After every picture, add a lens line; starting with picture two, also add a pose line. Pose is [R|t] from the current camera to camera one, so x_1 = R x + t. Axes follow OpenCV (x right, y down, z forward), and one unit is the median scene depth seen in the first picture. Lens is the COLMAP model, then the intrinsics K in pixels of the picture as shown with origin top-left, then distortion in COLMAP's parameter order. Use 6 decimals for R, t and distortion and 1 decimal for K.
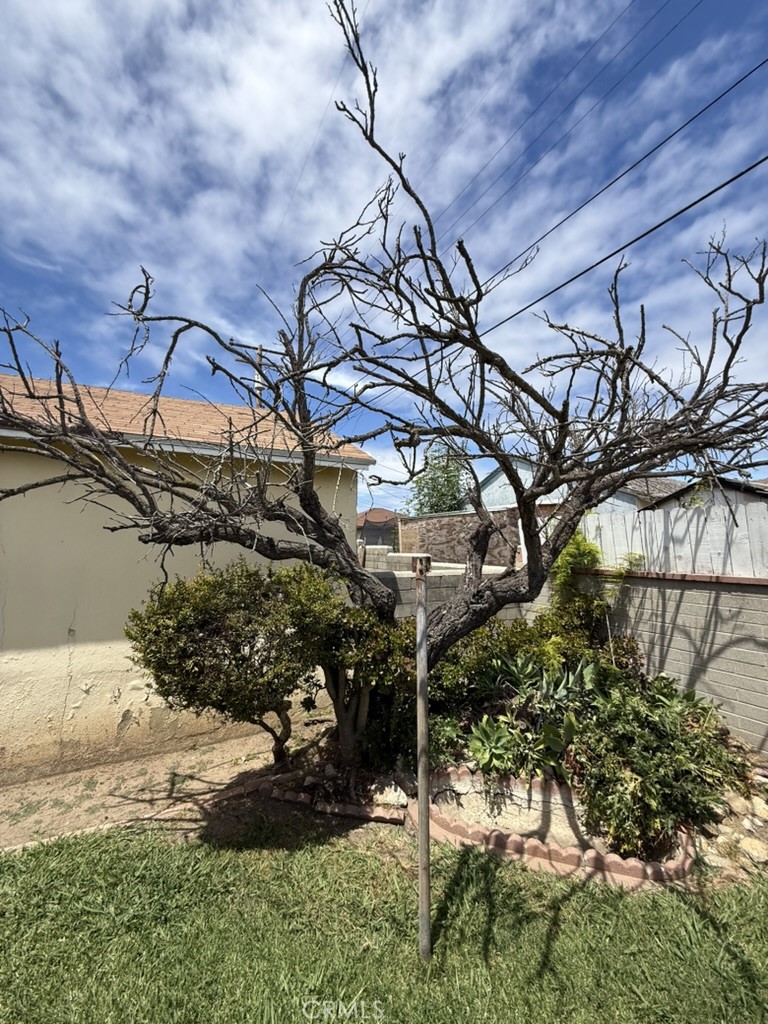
lens RADIAL K [[409.6, 0, 384.0], [0, 409.6, 512.0], [0, 0, 1]] dist [-0.002009, 0.002321]
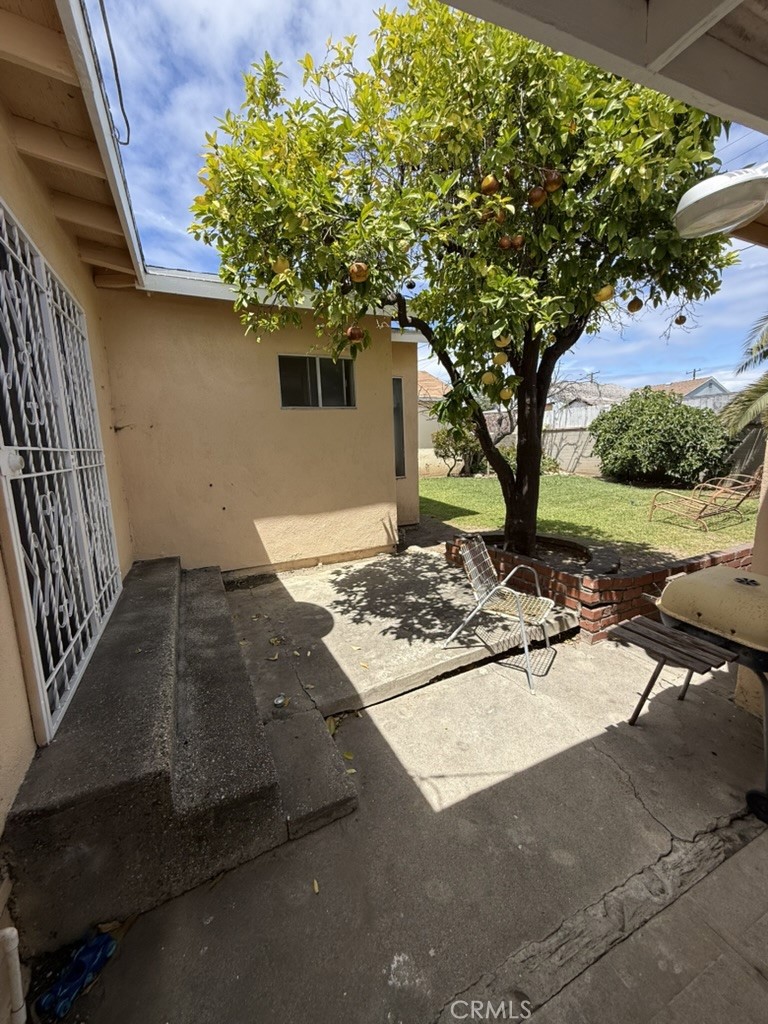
lens RADIAL K [[409.6, 0, 384.0], [0, 409.6, 512.0], [0, 0, 1]] dist [-0.002009, 0.002321]
pose [[0.996758, -0.019146, -0.078143, -0.557173], [0.037634, 0.969414, 0.242529, -0.071860], [0.071110, -0.244684, 0.966992, -2.986267]]
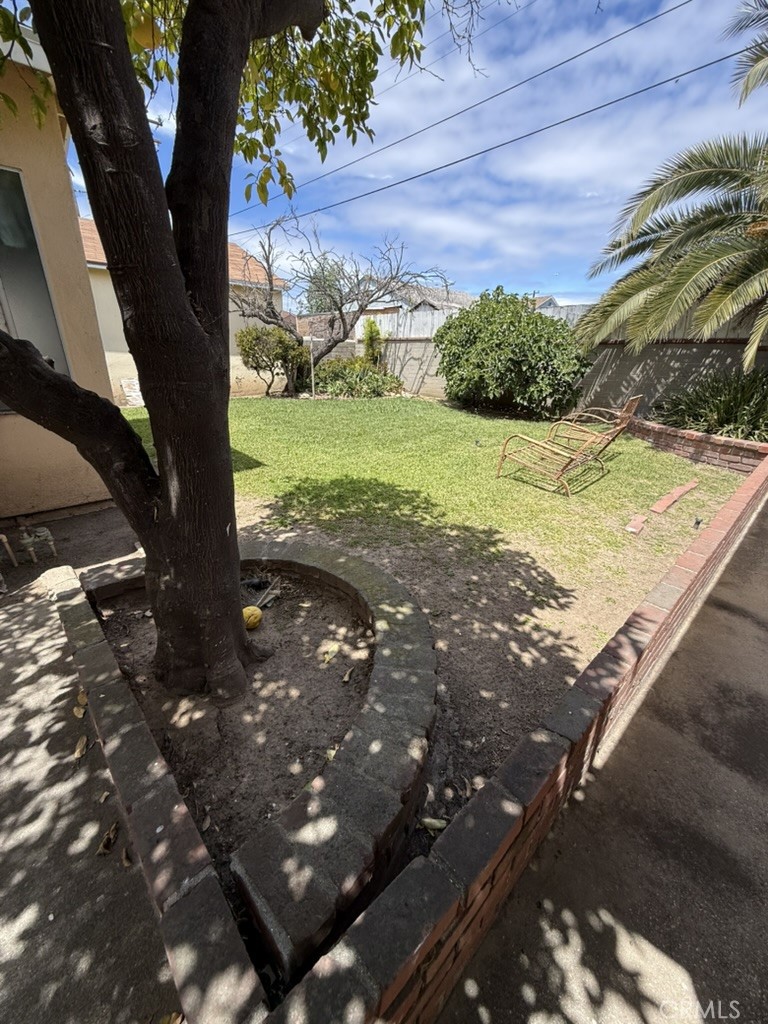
lens RADIAL K [[409.6, 0, 384.0], [0, 409.6, 512.0], [0, 0, 1]] dist [-0.002009, 0.002321]
pose [[0.969261, -0.072850, 0.235002, -0.184697], [-0.037252, 0.900692, 0.432859, 0.010826], [-0.243198, -0.428307, 0.870292, -2.248132]]
